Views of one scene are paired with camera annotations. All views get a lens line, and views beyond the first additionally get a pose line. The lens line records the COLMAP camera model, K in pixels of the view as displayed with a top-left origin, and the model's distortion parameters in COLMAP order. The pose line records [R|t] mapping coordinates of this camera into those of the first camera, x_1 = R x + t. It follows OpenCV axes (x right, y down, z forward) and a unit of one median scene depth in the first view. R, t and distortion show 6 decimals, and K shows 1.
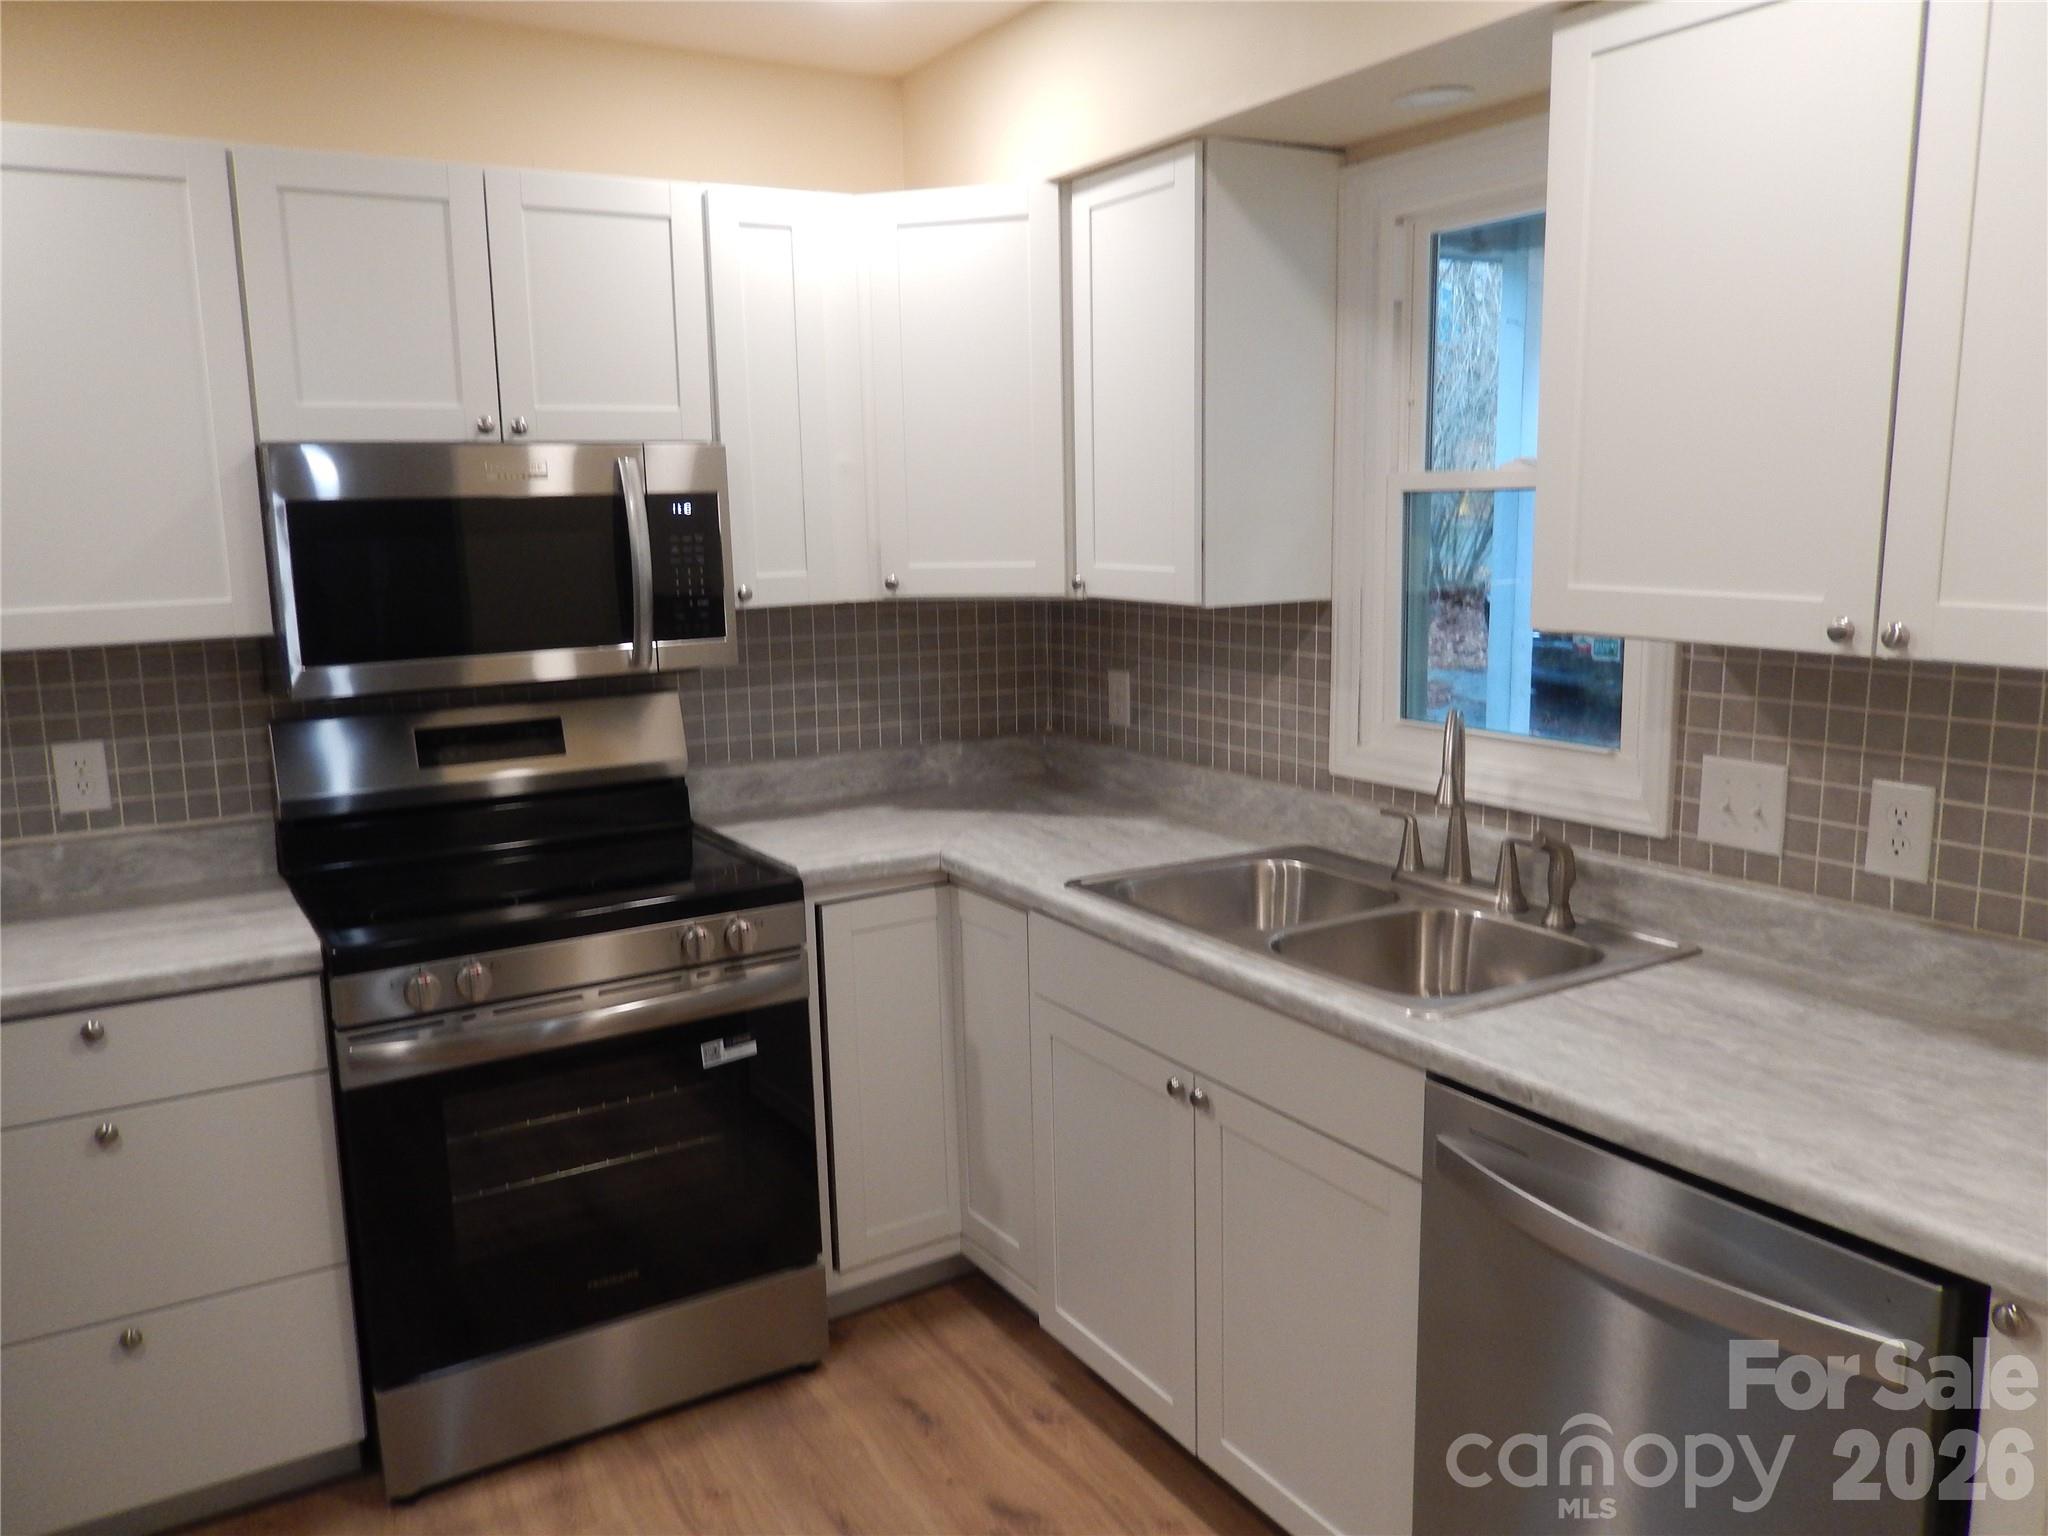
lens RADIAL K [[1539.0, 0, 1023.9], [0, 1539.0, 771.8], [0, 0, 1]] dist [-0.005151, 0.013050]
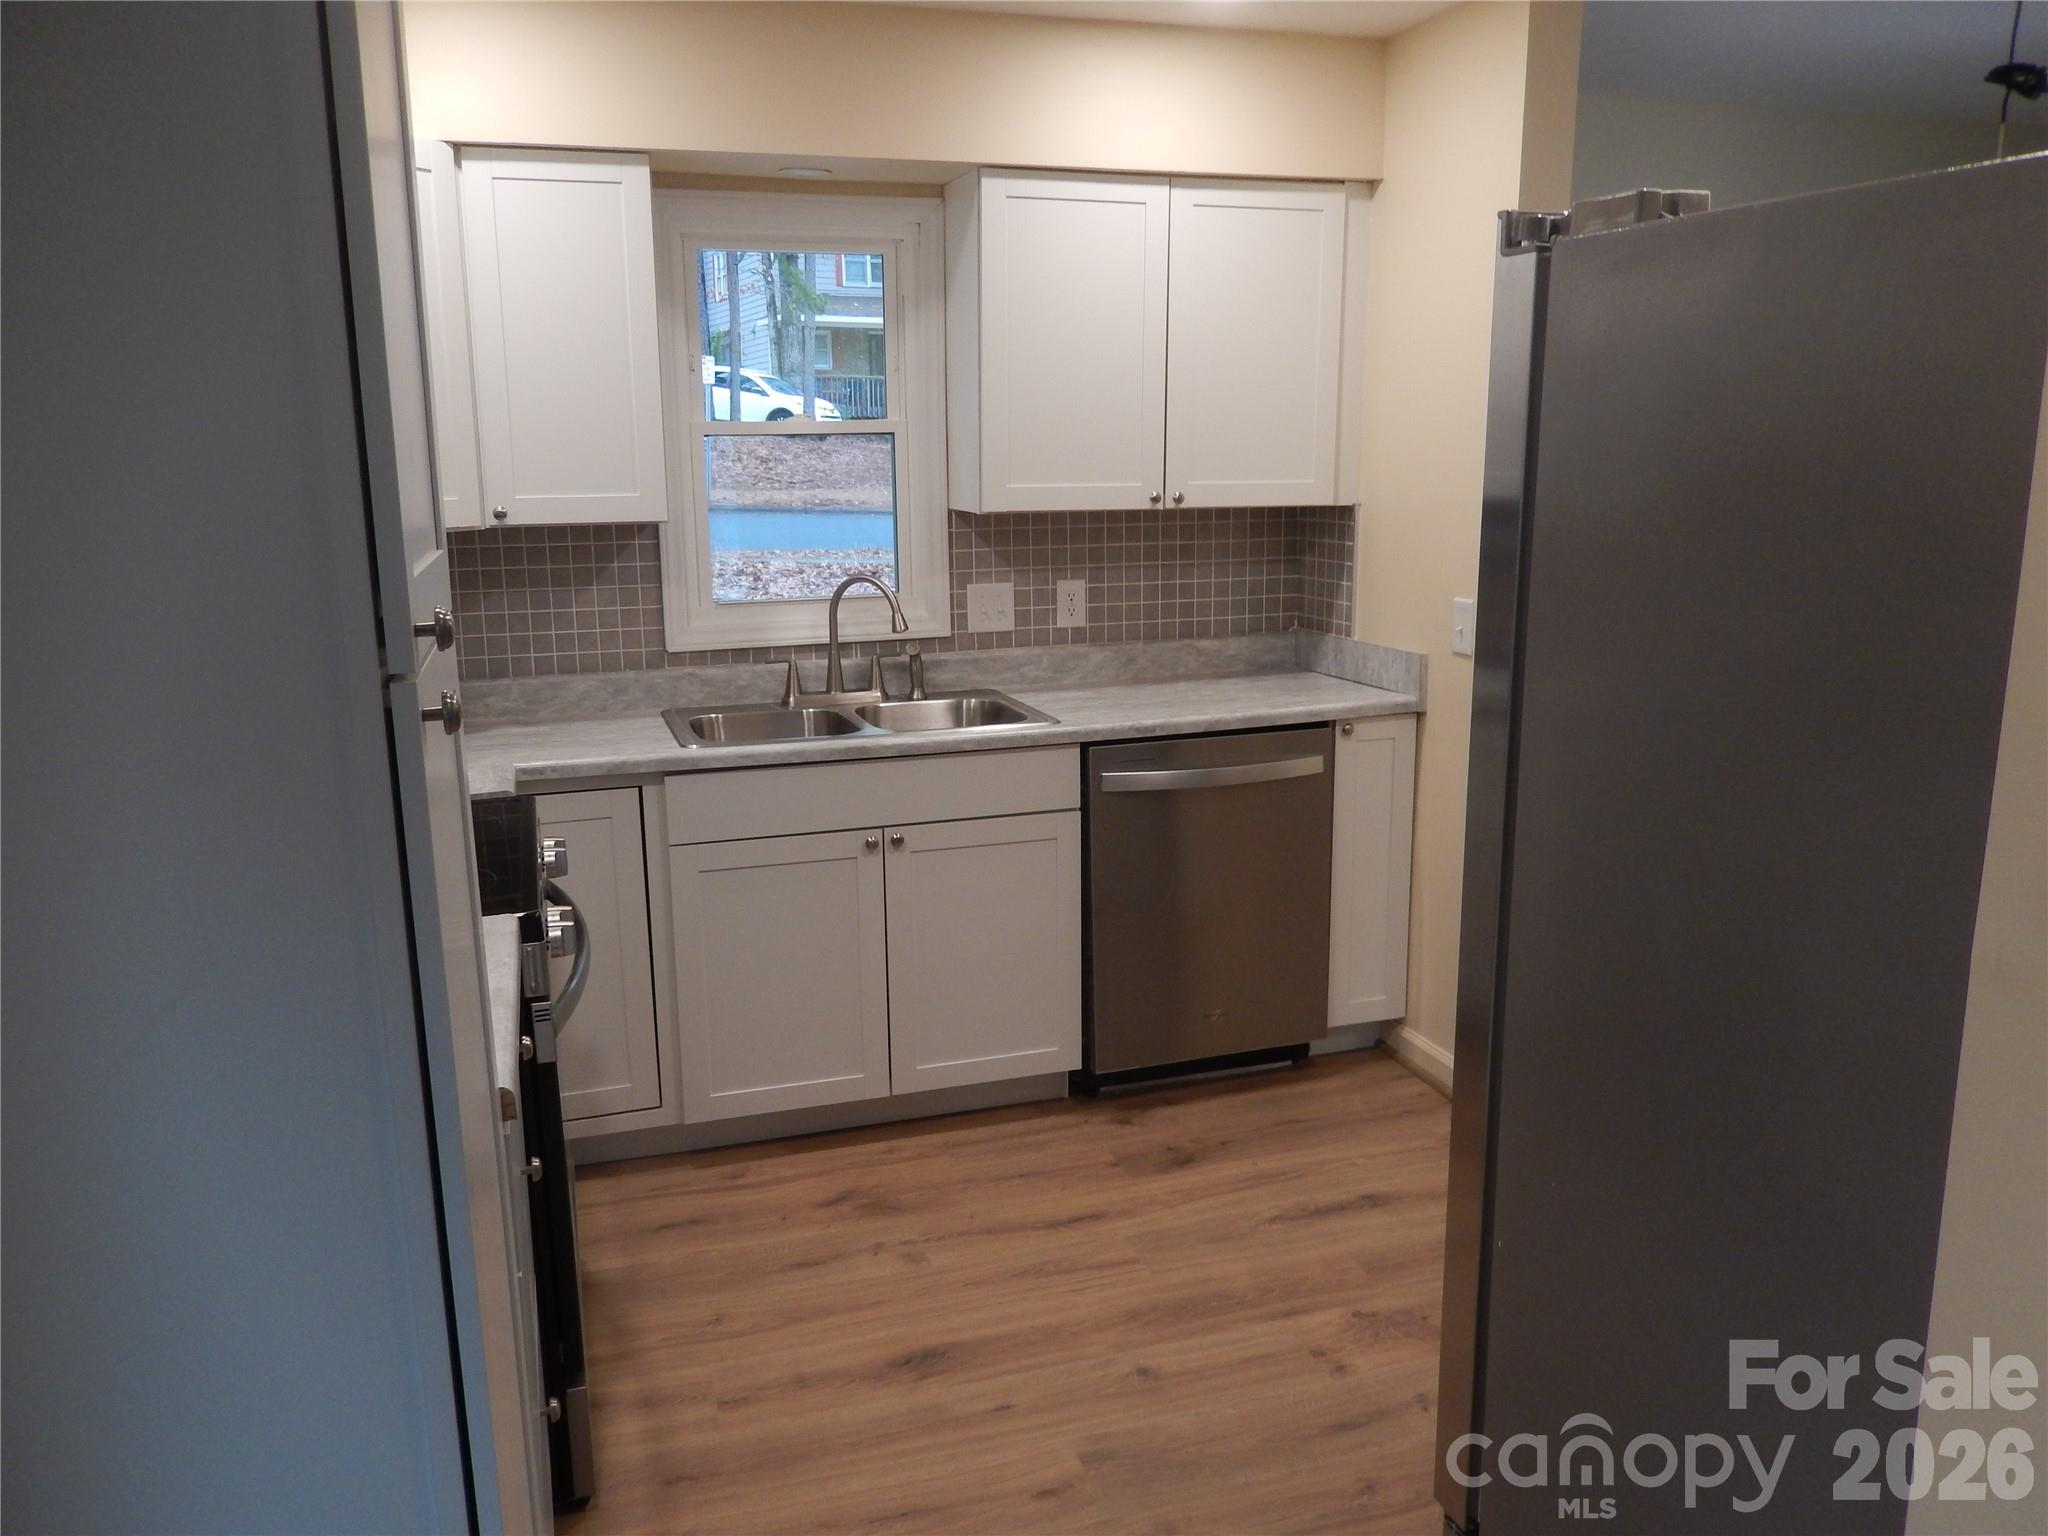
lens RADIAL K [[1539.0, 0, 1025.8], [0, 1539.0, 770.0], [0, 0, 1]] dist [-0.005151, 0.013050]
pose [[0.228947, -0.184593, 0.955776, -1.306544], [0.176451, 0.973460, 0.145742, -0.050325], [-0.957313, 0.135280, 0.255442, 0.506352]]
